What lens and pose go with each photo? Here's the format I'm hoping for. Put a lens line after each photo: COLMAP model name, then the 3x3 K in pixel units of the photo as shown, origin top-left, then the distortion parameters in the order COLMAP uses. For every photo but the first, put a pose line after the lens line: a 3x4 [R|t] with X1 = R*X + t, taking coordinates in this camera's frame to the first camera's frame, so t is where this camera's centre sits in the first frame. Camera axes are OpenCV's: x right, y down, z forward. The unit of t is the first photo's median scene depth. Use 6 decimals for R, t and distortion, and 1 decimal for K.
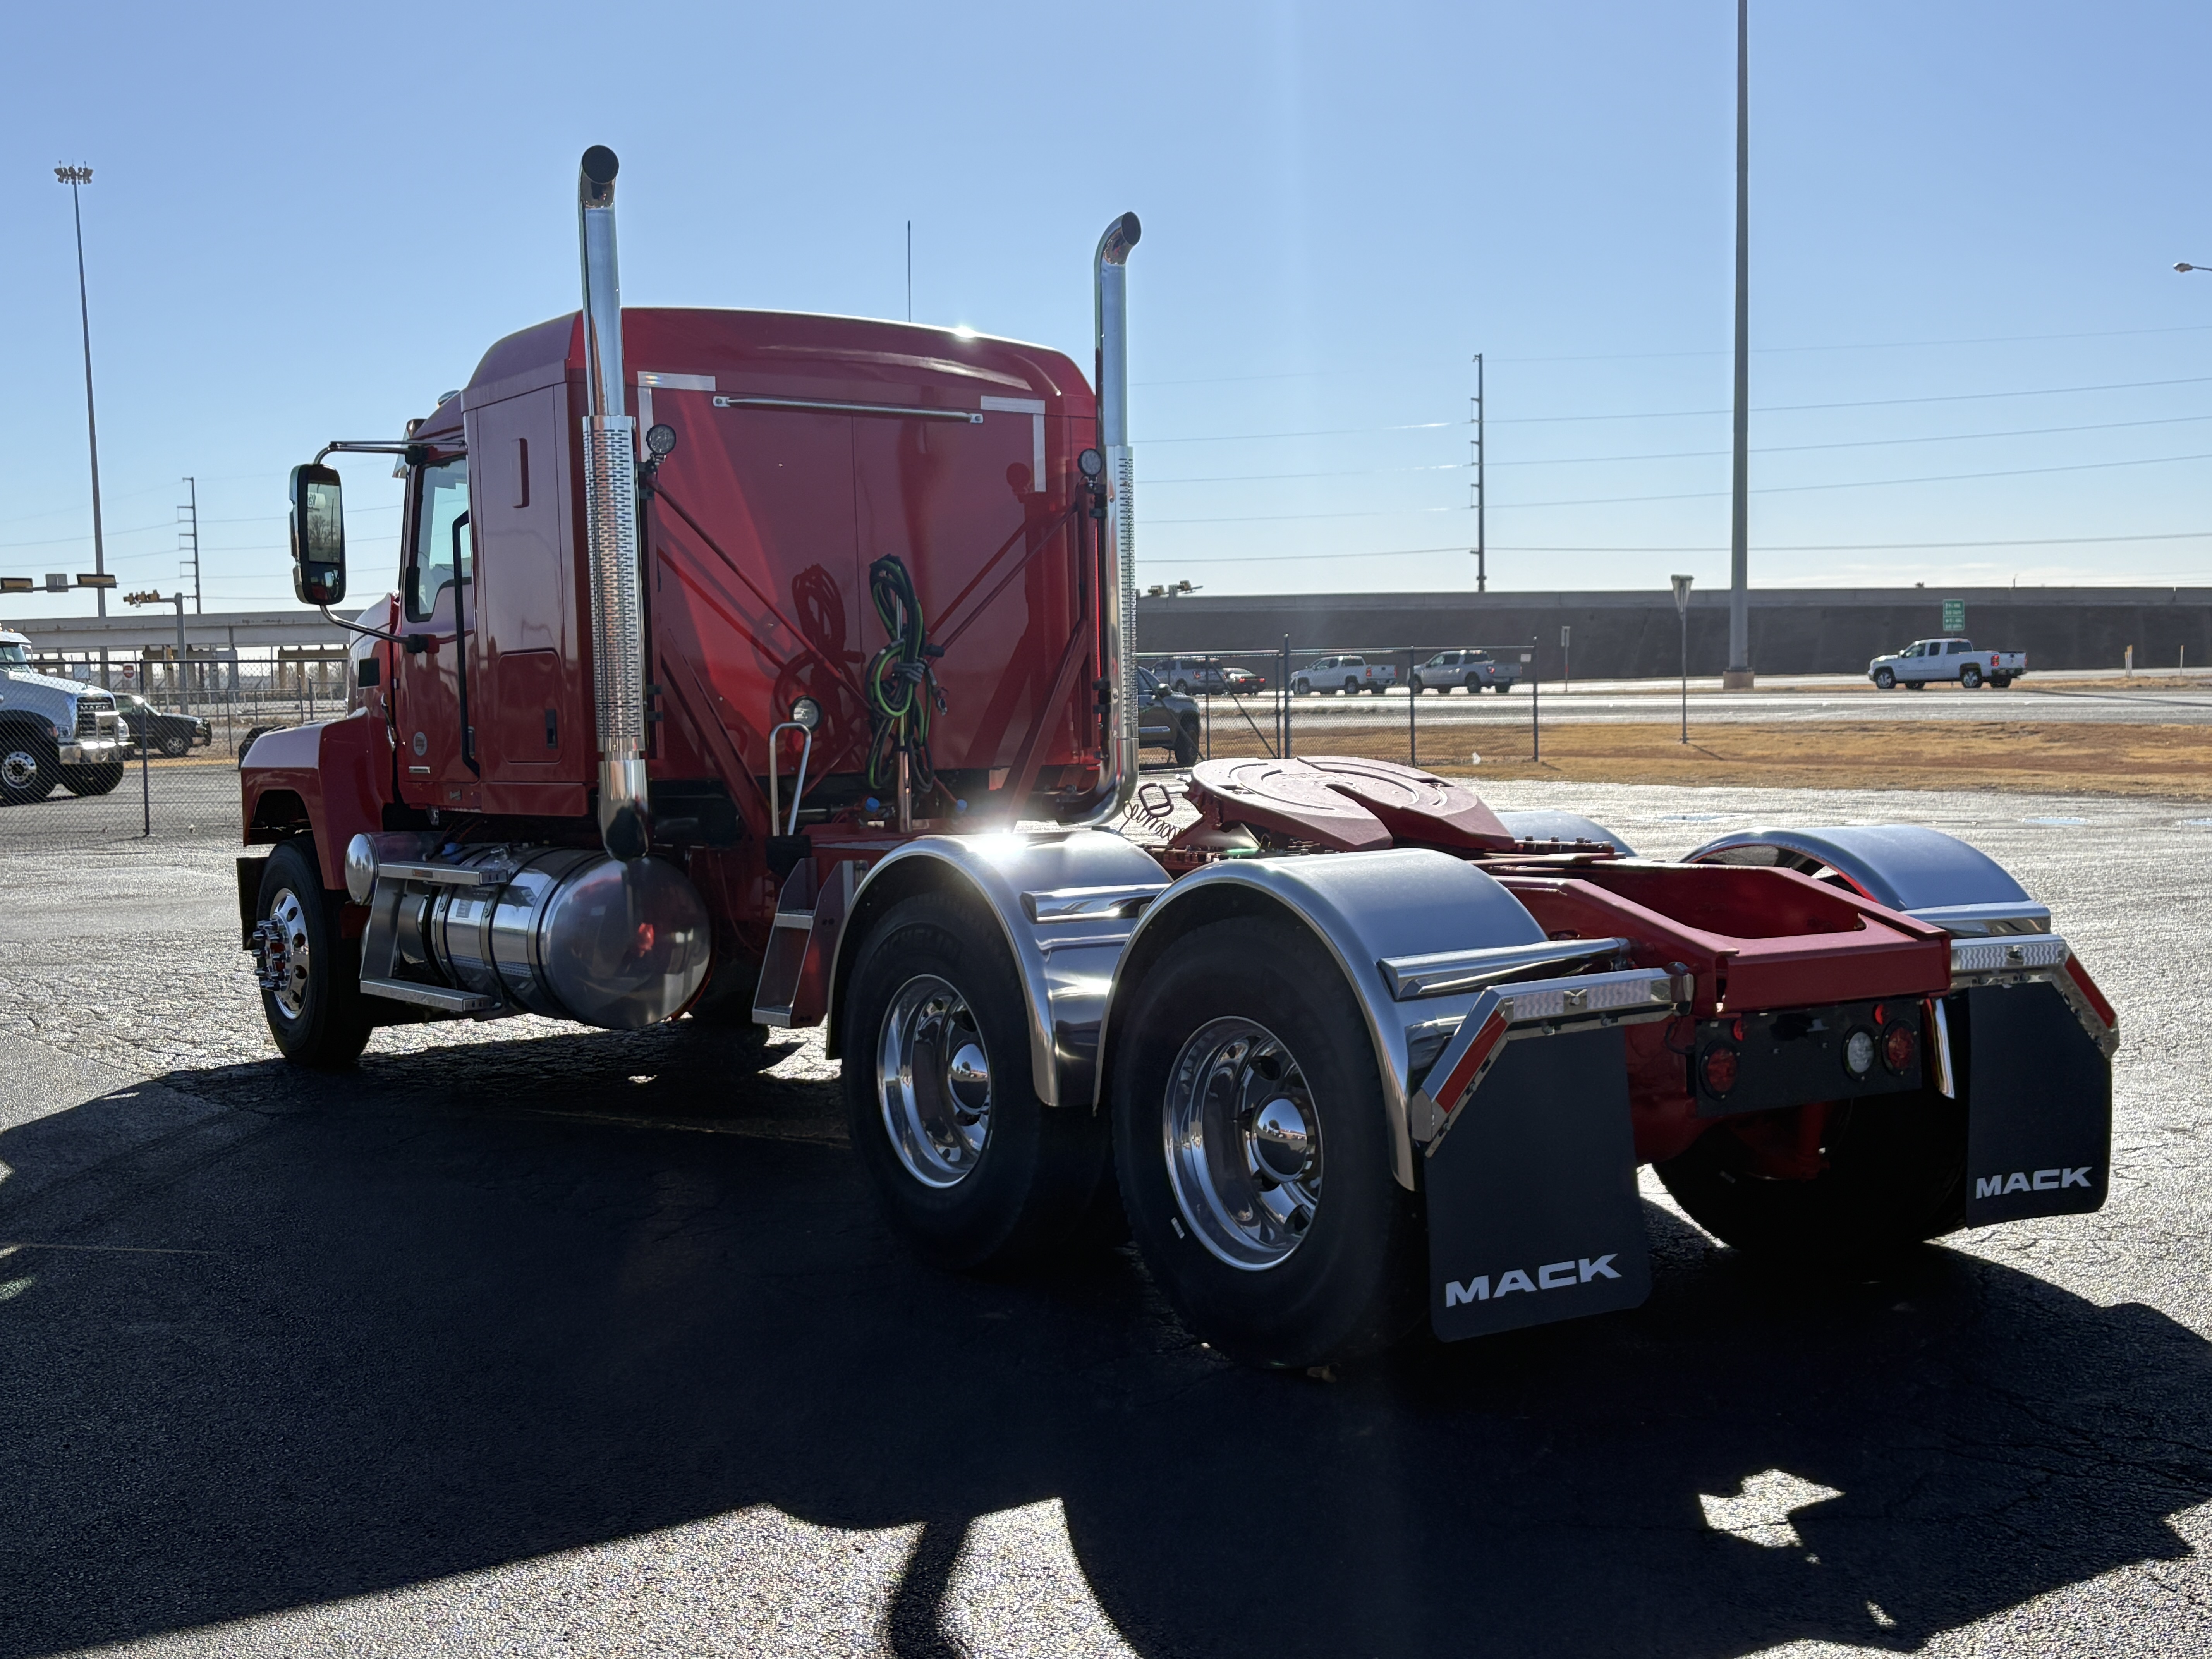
lens RADIAL K [[2506.7, 0, 1106.0], [0, 2506.7, 829.5], [0, 0, 1]] dist [0.016858, -0.034190]
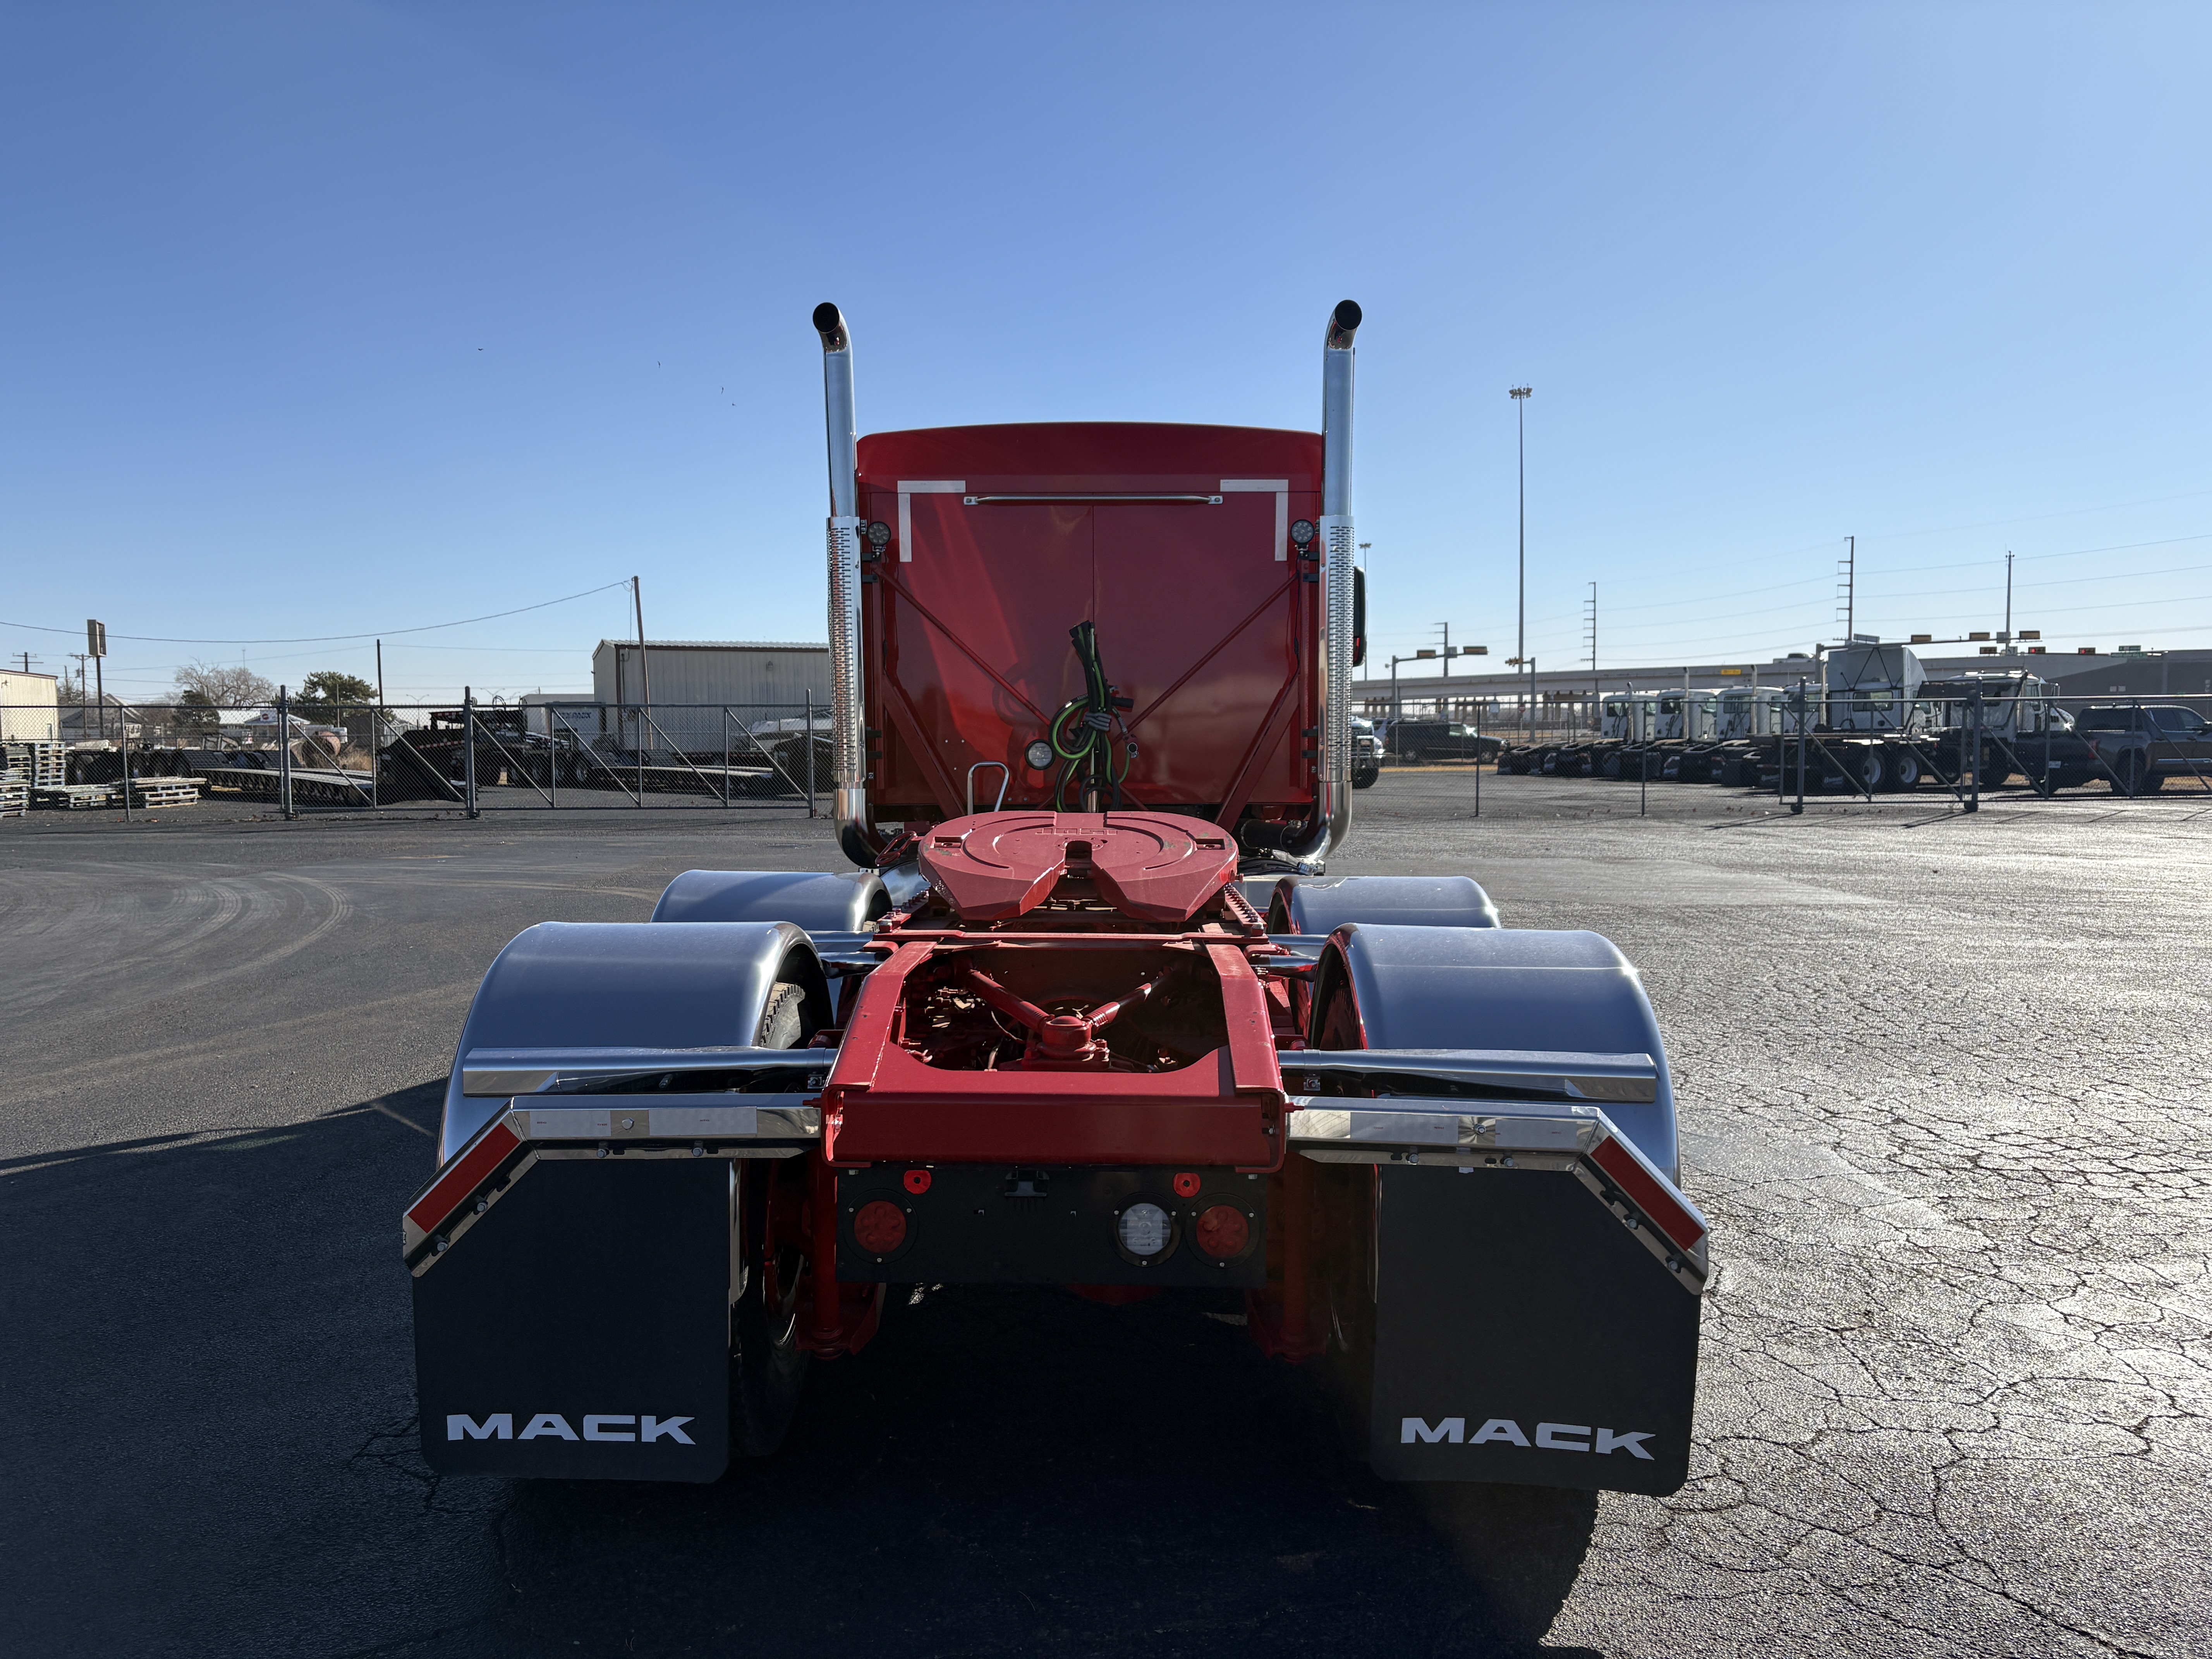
lens RADIAL K [[1644.5, 0, 1113.3], [0, 1644.5, 854.9], [0, 0, 1]] dist [-0.000788, 0.001215]
pose [[0.803286, 0.055213, -0.593029, 0.392964], [-0.039548, 0.998441, 0.039388, -0.031196], [0.594279, -0.008187, 0.804217, 0.389952]]
